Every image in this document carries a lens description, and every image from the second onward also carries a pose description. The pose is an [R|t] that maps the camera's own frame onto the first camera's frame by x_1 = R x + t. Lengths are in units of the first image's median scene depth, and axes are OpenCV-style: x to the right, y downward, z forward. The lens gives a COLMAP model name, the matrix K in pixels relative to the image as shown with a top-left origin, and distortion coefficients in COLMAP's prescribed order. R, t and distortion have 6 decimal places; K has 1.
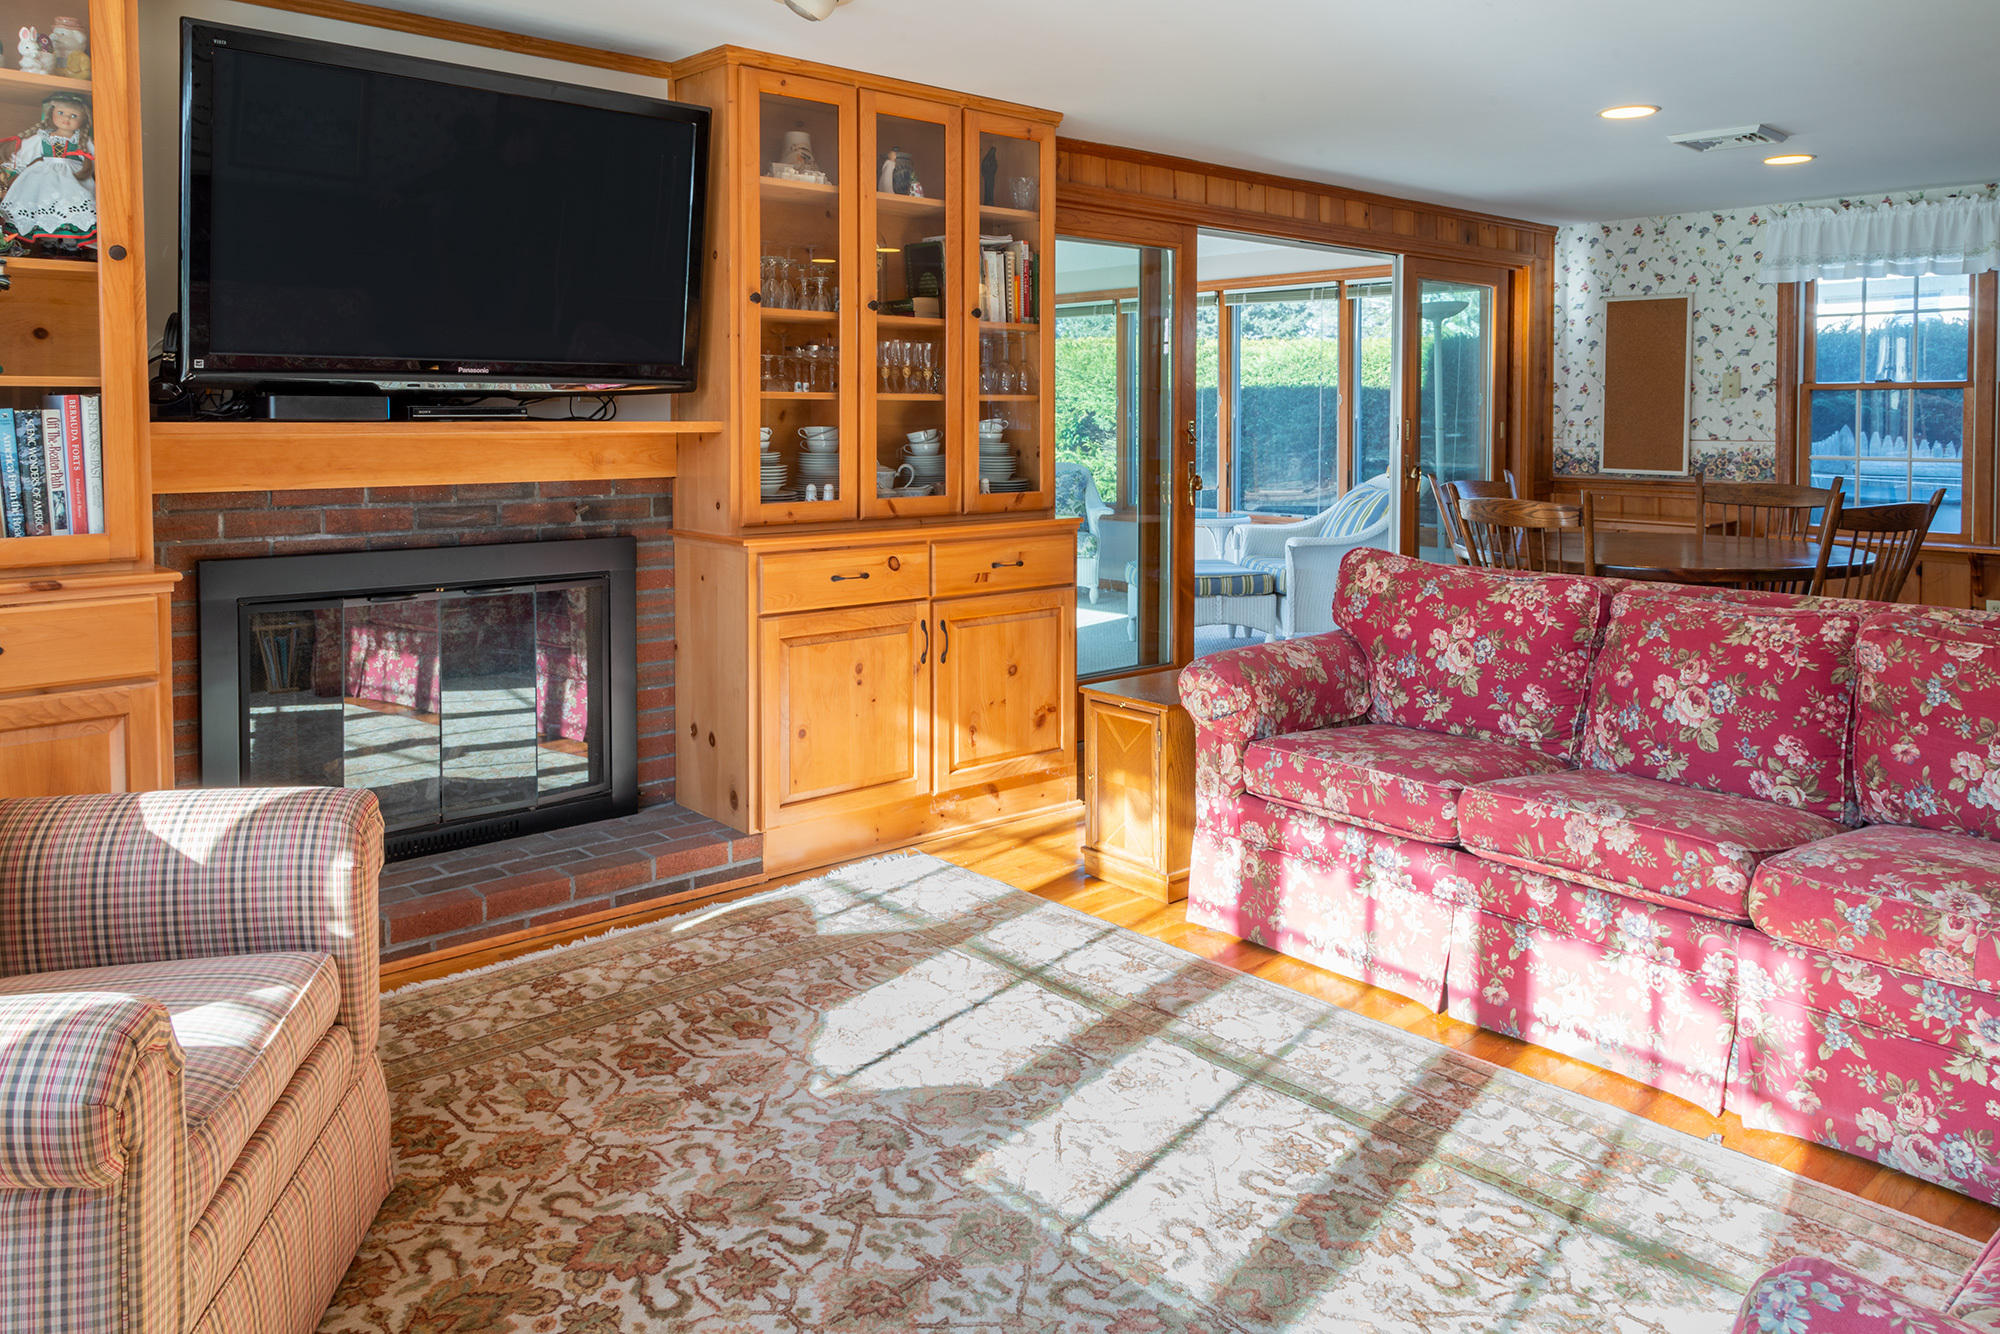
lens RADIAL K [[1388.4, 0, 998.4], [0, 1388.4, 451.4], [0, 0, 1]] dist [0.006123, 0.001512]
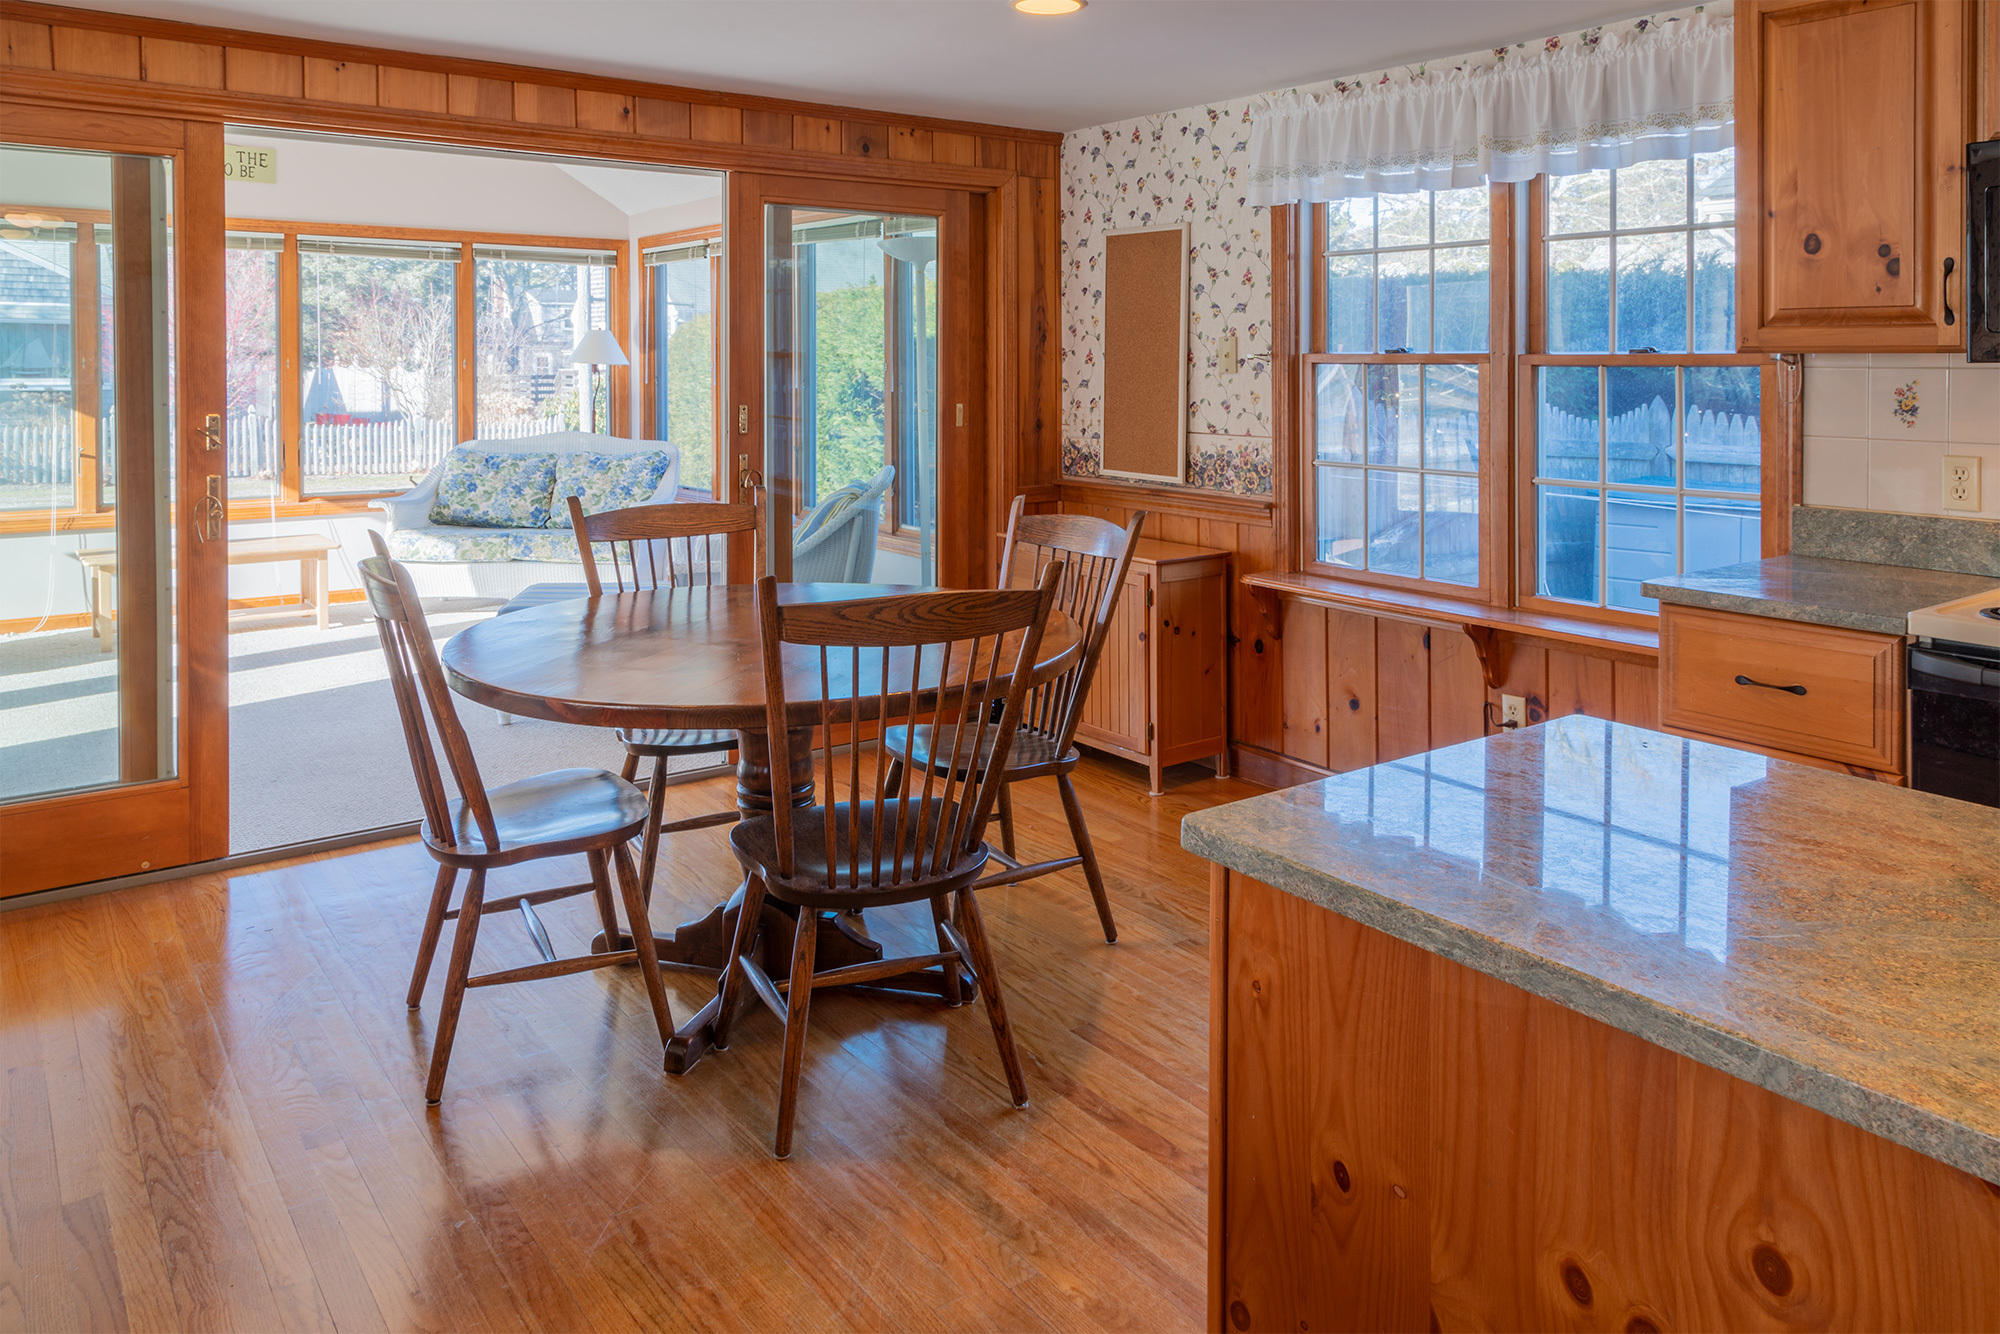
lens RADIAL K [[1411.5, 0, 1000.5], [0, 1411.5, 369.0], [0, 0, 1]] dist [0.003769, -0.005512]
pose [[0.996823, 0.001358, -0.079632, 0.463333], [-0.003011, 0.999783, -0.020636, -0.025334], [0.079587, 0.020810, 0.996611, 0.287584]]
